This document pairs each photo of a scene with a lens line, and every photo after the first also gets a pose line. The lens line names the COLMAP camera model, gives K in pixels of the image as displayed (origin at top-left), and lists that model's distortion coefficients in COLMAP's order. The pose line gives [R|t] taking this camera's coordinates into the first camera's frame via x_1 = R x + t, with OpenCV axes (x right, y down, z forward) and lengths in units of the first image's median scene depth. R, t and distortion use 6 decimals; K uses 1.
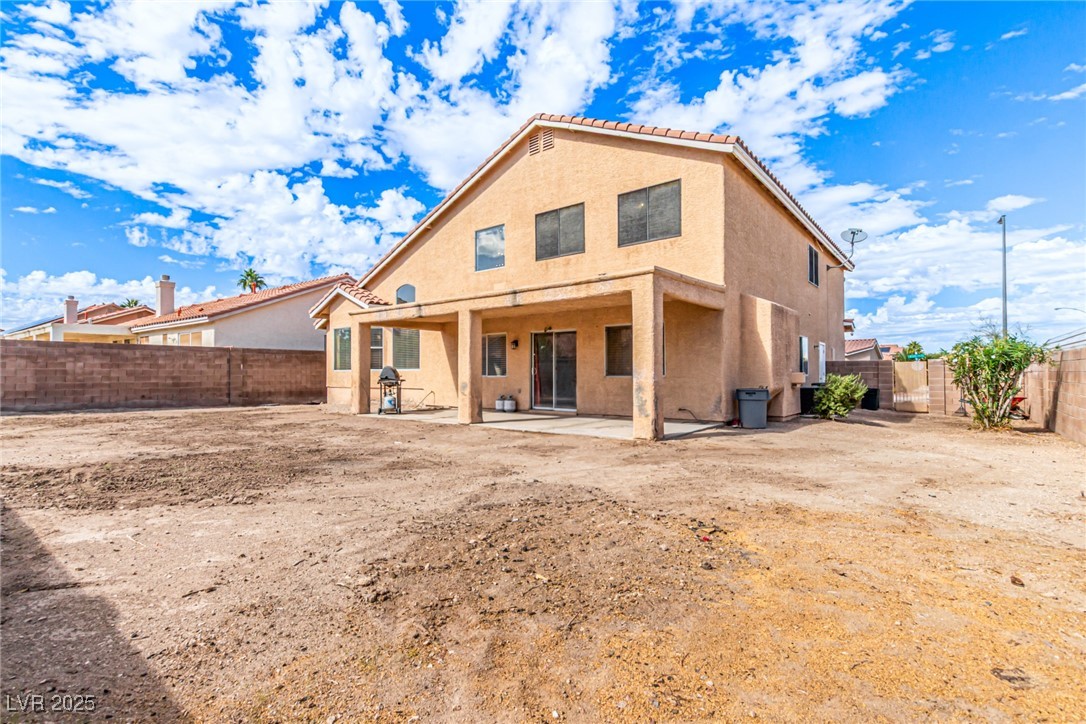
lens RADIAL K [[512.6, 0, 542.0], [0, 512.6, 365.0], [0, 0, 1]] dist [0.000883, -0.000088]
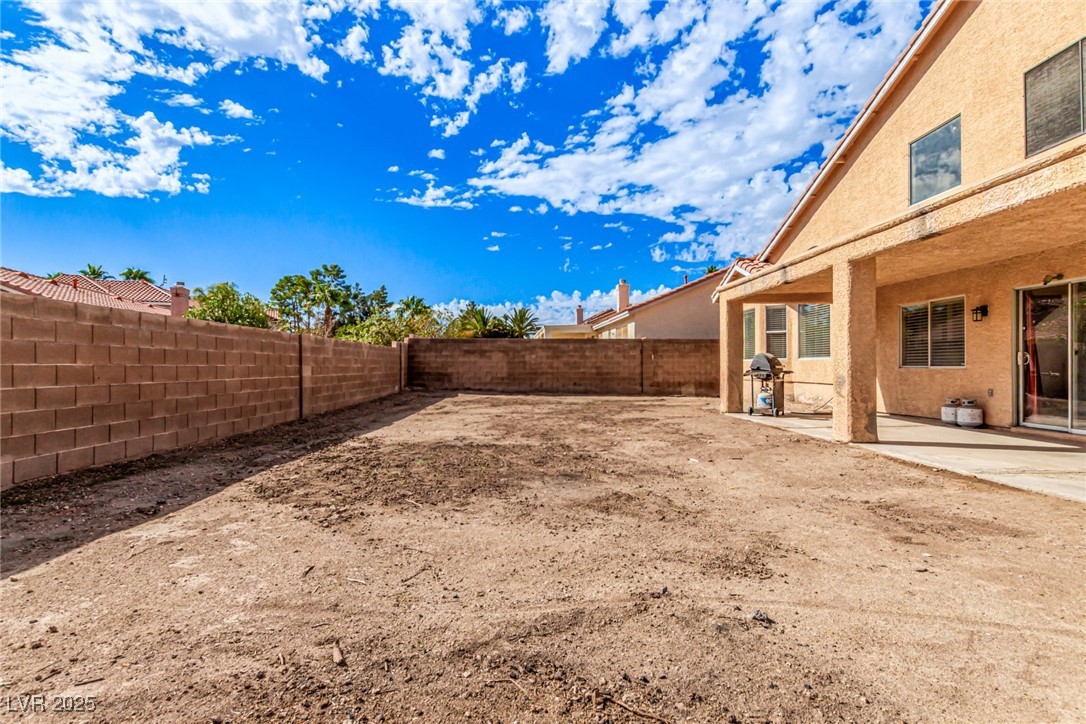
lens RADIAL K [[512.6, 0, 540.0], [0, 512.6, 365.5], [0, 0, 1]] dist [0.000883, -0.000088]
pose [[0.641898, 0.001702, -0.766788, 0.065765], [0.012287, 0.999846, 0.012505, 0.005599], [0.766691, -0.017448, 0.641779, 0.209667]]
